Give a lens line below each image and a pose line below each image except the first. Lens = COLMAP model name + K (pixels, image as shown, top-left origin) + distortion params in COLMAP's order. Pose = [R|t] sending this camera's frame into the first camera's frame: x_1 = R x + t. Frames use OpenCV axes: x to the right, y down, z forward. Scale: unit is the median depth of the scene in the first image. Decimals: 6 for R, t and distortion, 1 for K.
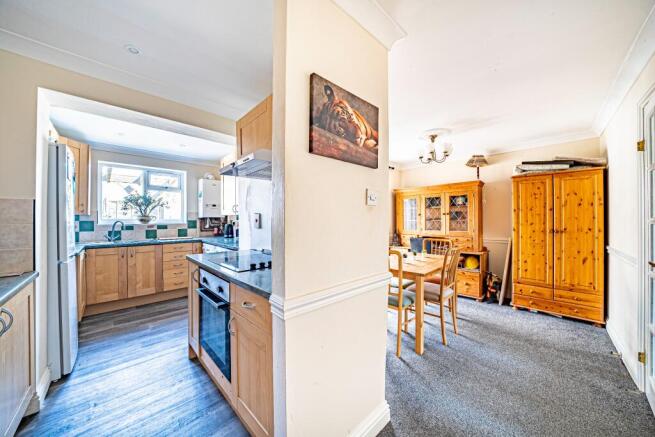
lens RADIAL K [[223.7, 0, 327.5], [0, 223.7, 218.5], [0, 0, 1]] dist [-0.022180, 0.000172]
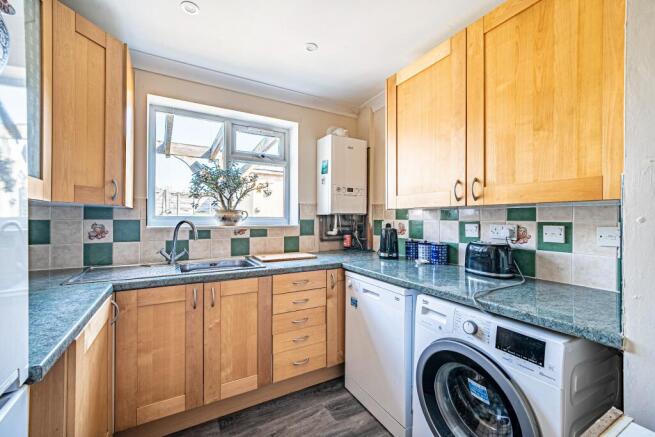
lens RADIAL K [[268.8, 0, 327.5], [0, 268.8, 218.5], [0, 0, 1]] dist [-0.000038, -0.000029]
pose [[0.967924, 0.007884, -0.251120, -0.458436], [-0.006030, 0.999949, 0.008150, 0.000513], [0.251171, -0.006375, 0.967922, 0.464467]]
